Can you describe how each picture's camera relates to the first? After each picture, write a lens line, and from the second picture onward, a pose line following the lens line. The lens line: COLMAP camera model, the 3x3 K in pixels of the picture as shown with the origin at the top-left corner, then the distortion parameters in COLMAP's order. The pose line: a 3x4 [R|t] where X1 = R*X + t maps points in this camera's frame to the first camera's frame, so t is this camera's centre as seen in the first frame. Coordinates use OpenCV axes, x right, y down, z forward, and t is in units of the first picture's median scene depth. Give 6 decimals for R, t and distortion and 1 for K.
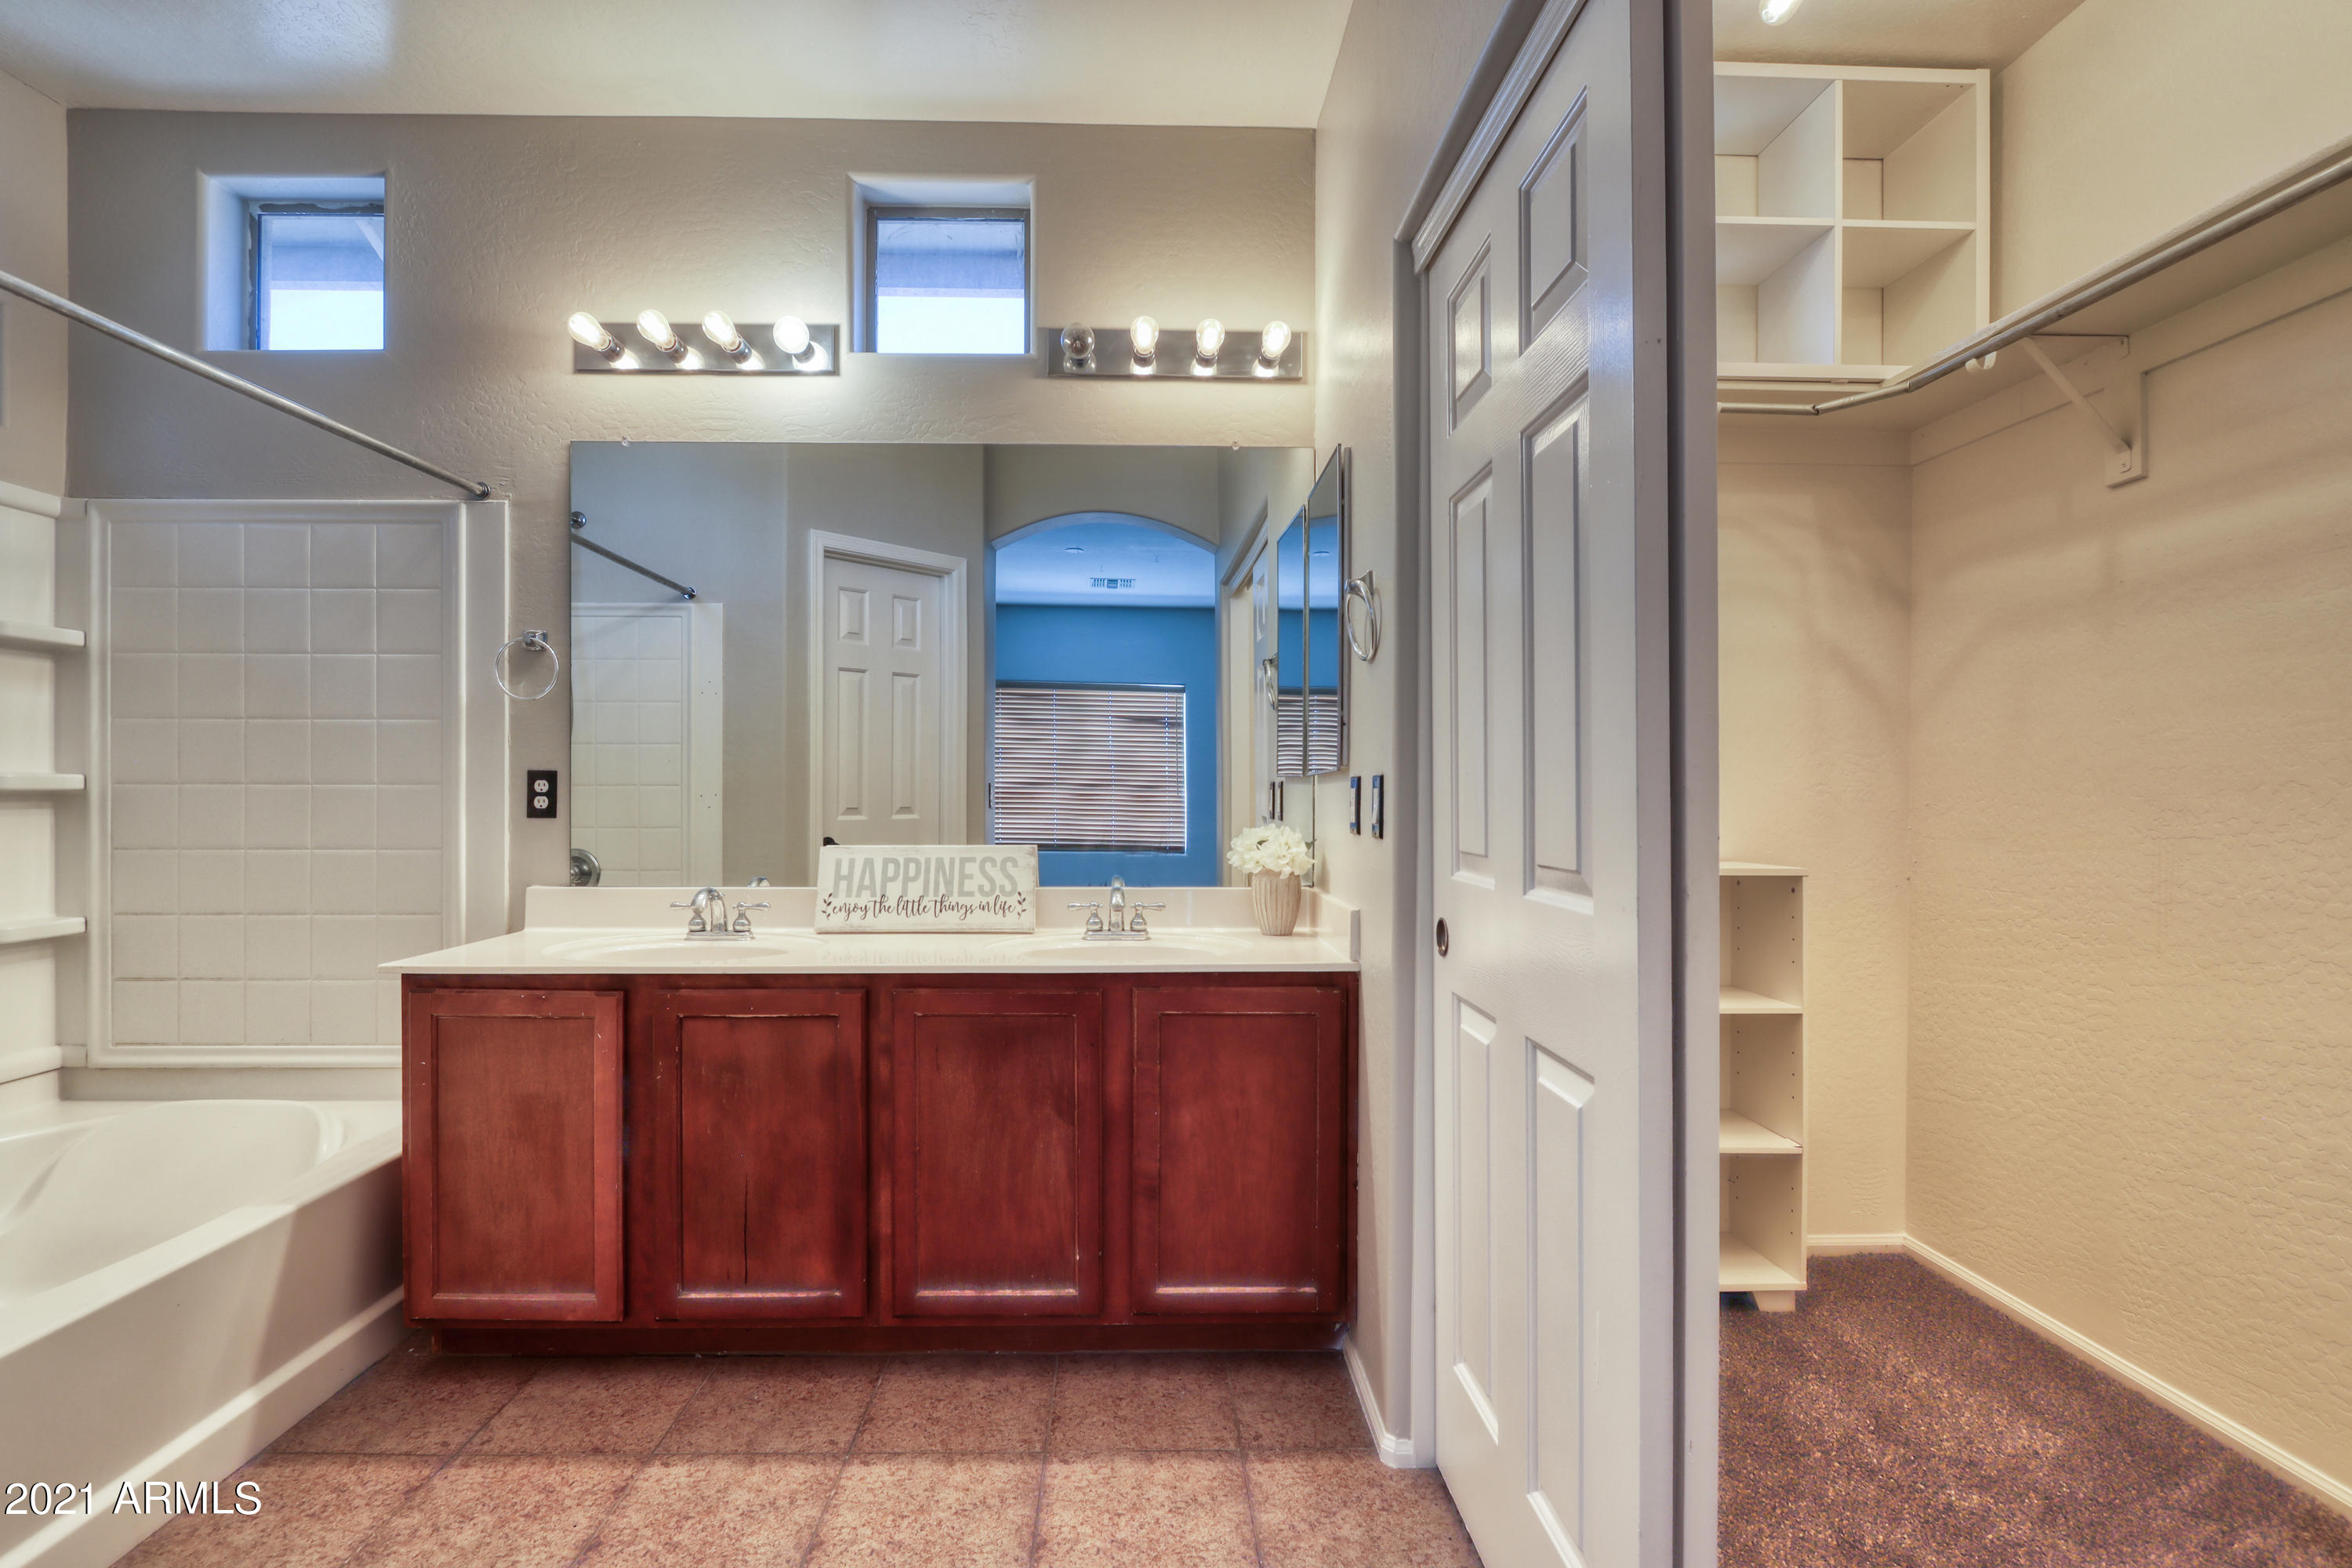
lens RADIAL K [[1144.5, 0, 1126.2], [0, 1144.5, 784.7], [0, 0, 1]] dist [0.000997, 0.000199]
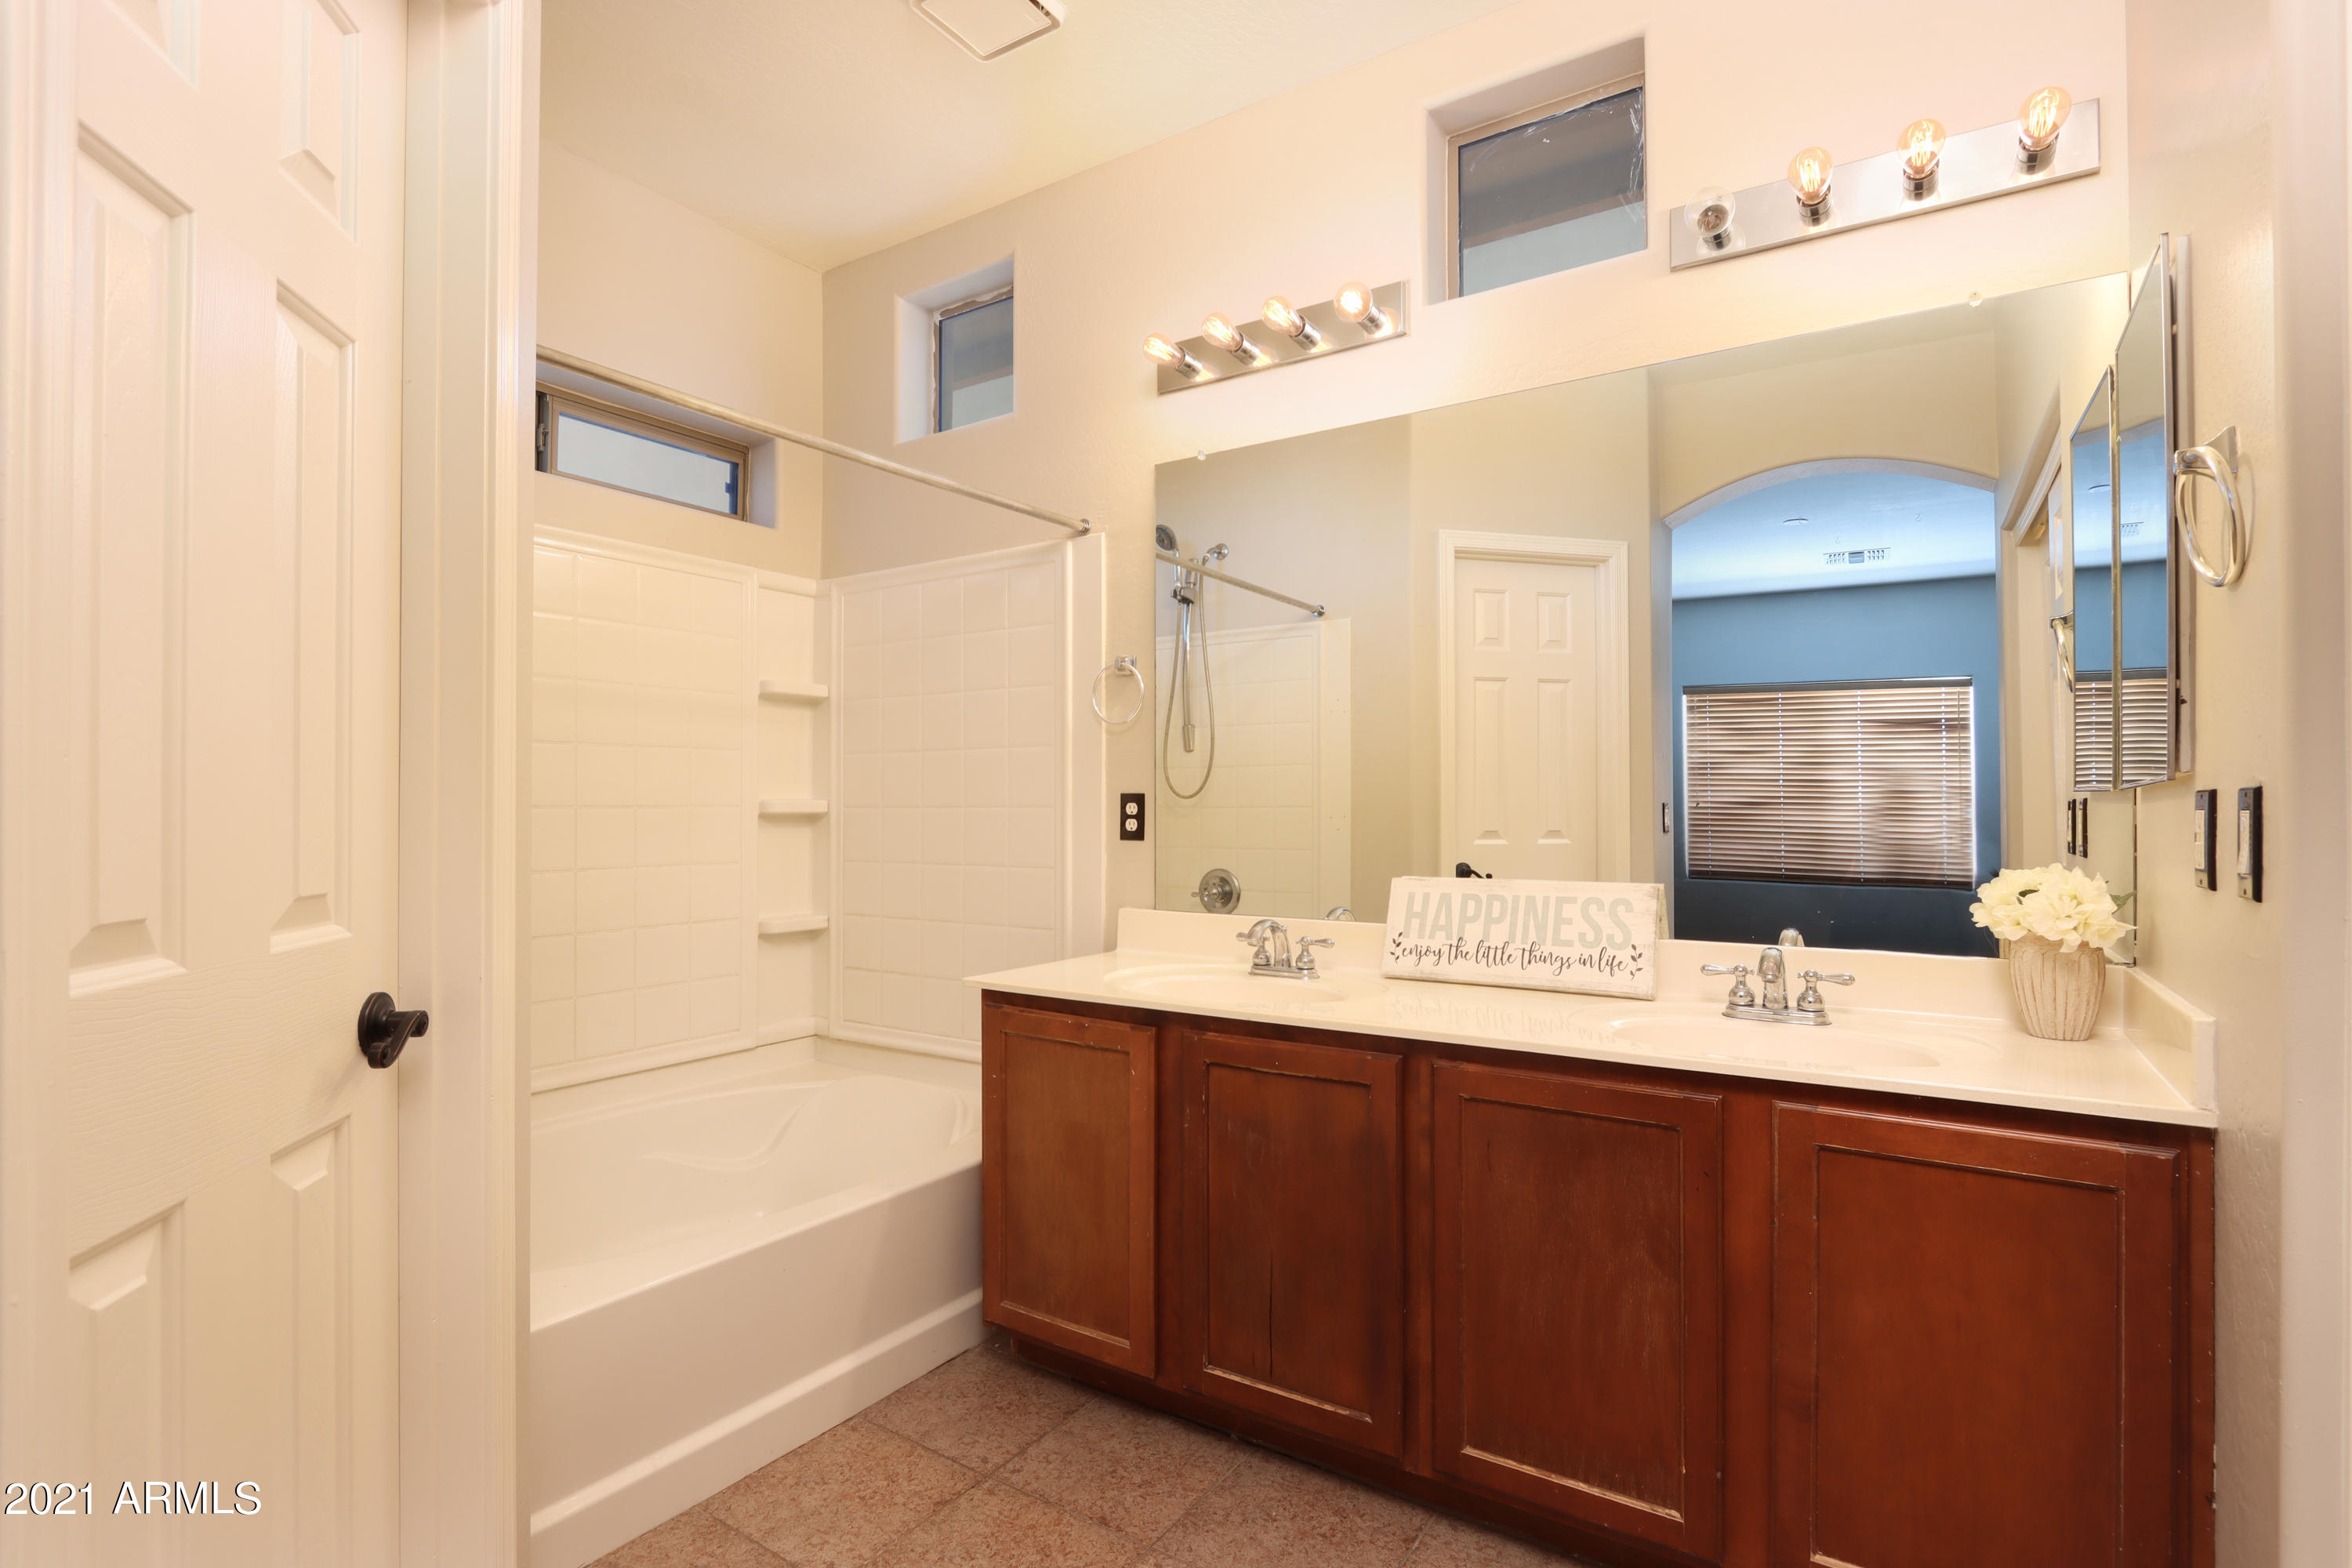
lens RADIAL K [[1109.0, 0, 1167.7], [0, 1109.0, 798.5], [0, 0, 1]] dist [-0.007709, 0.000335]
pose [[0.826410, -0.007196, -0.563022, 0.068976], [0.003978, 0.999968, -0.006941, -0.000936], [0.563054, 0.003496, 0.826413, 0.209161]]
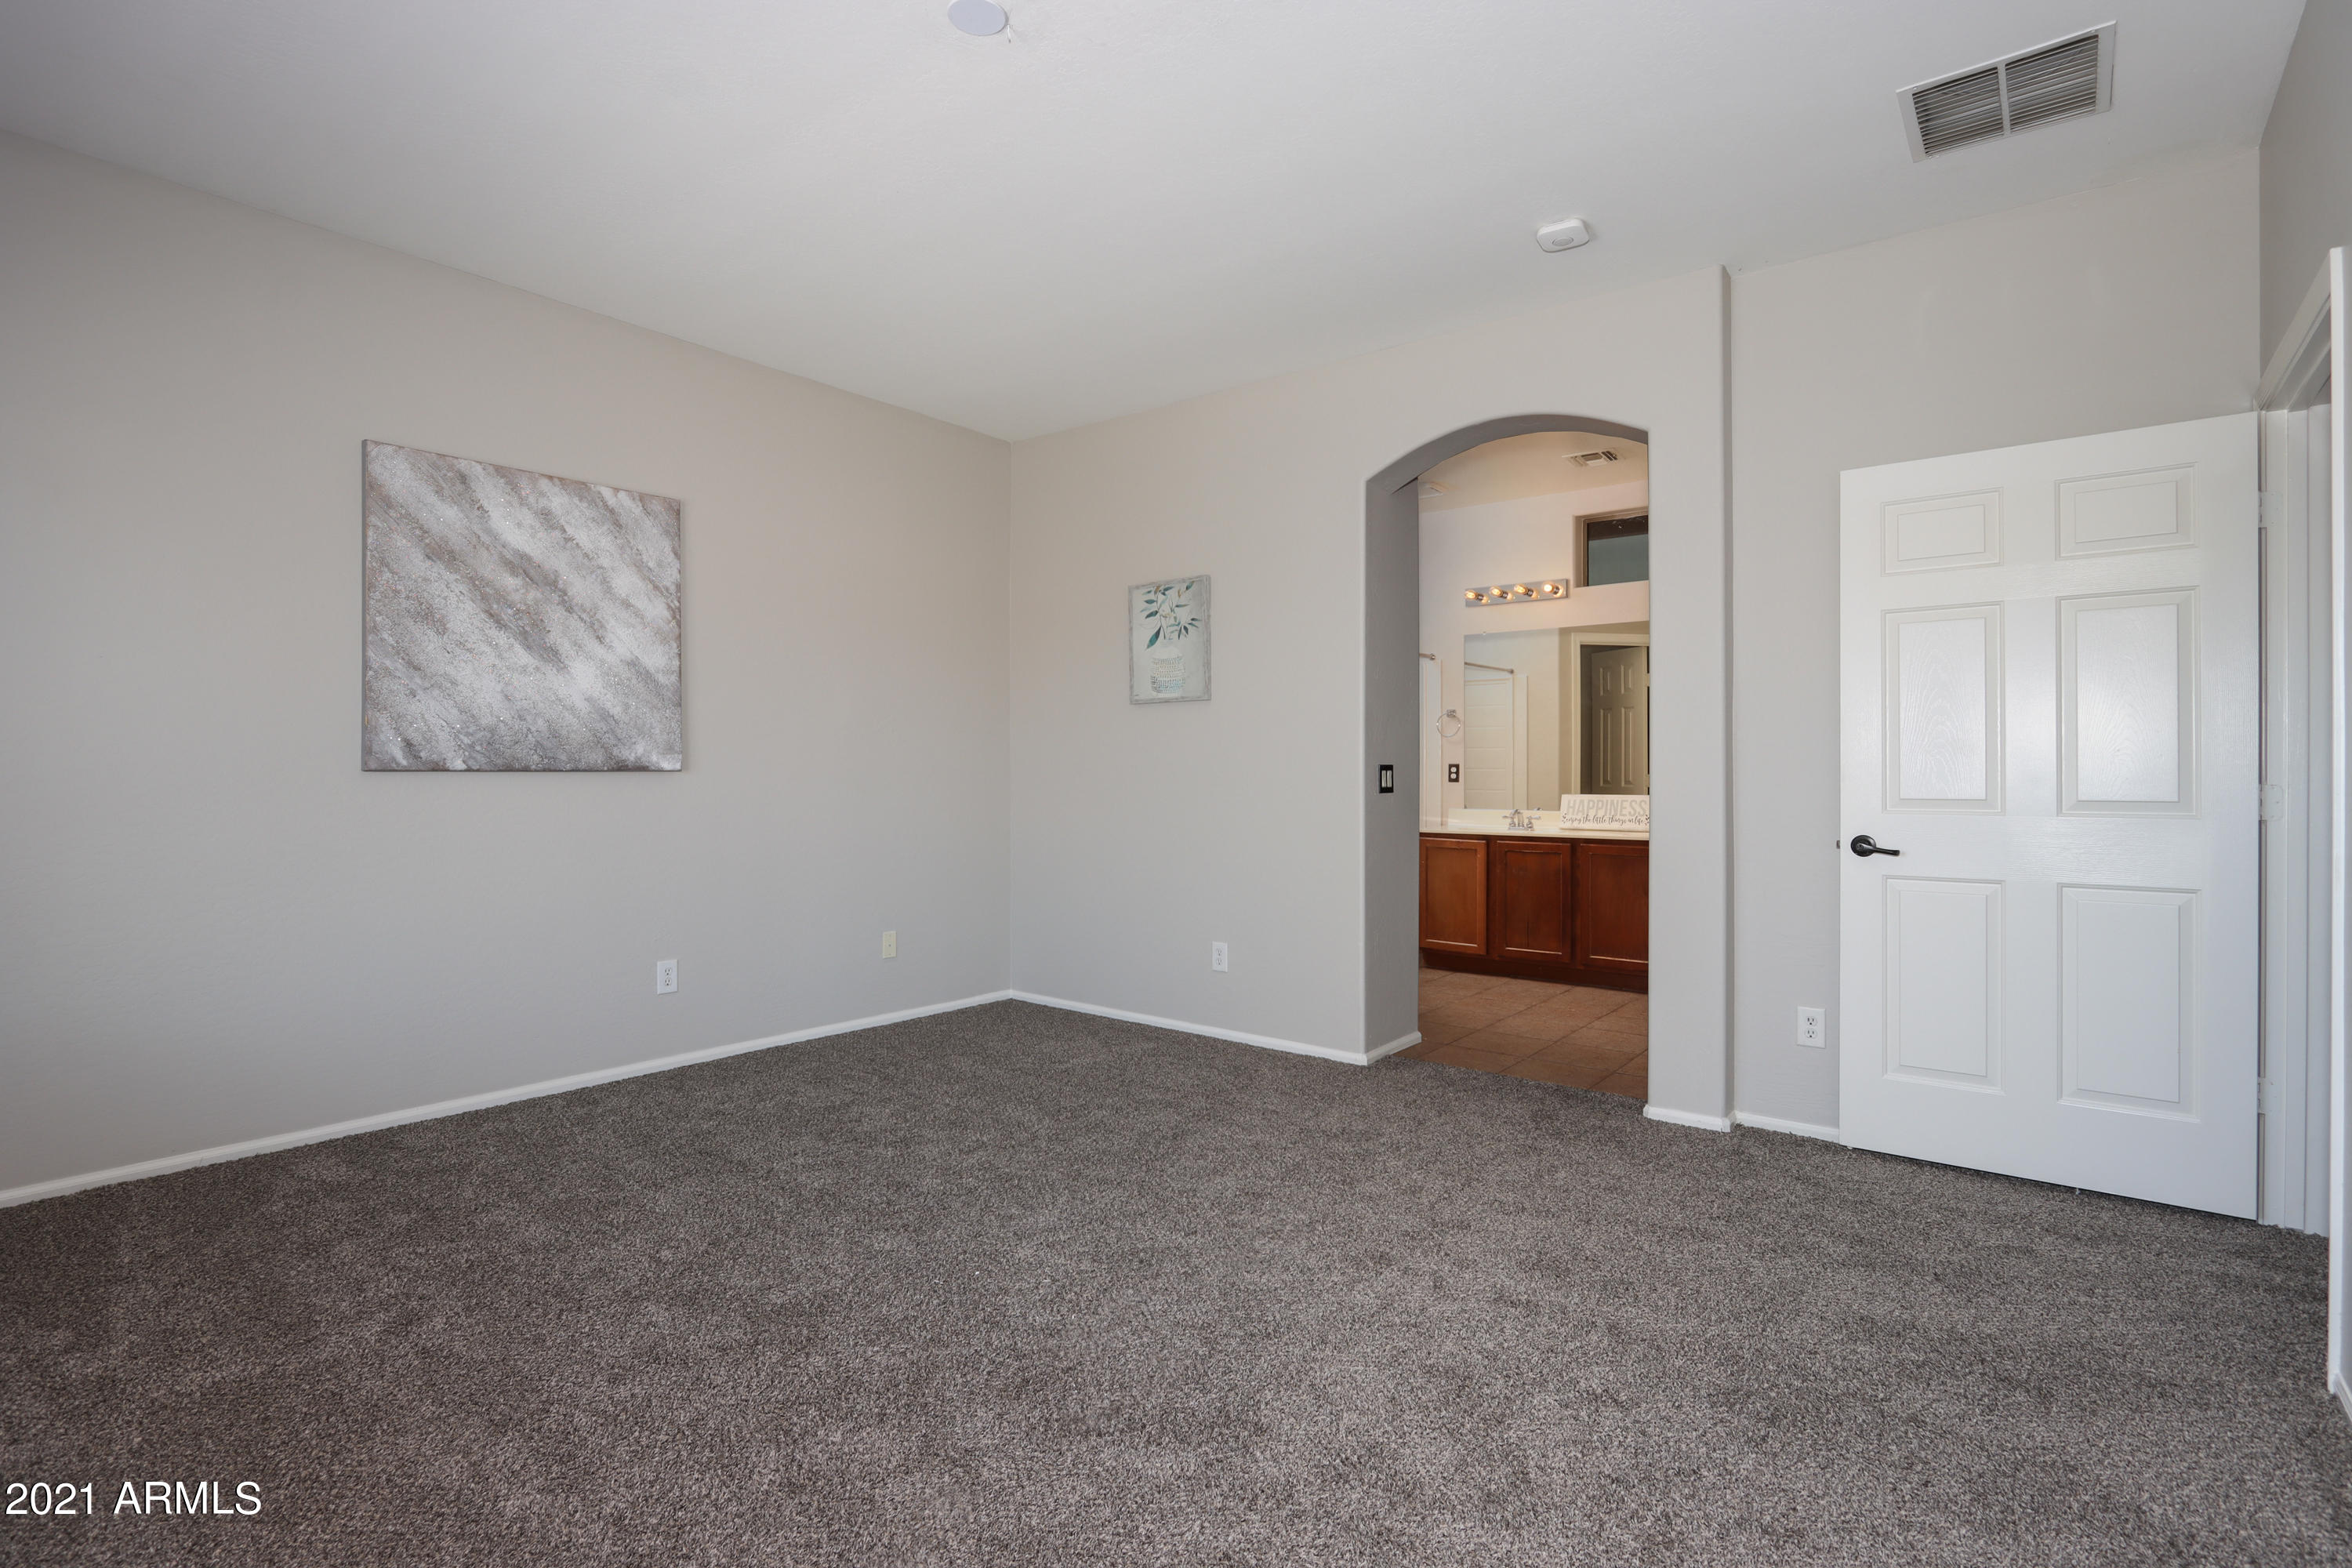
lens RADIAL K [[1117.9, 0, 1176.0], [0, 1117.9, 784.0], [0, 0, 1]] dist [-0.005766, -0.000892]
pose [[0.787799, 0.002822, -0.615926, 0.555337], [0.006299, 0.999900, 0.012639, -0.002898], [0.615900, -0.013836, 0.787703, -1.387439]]
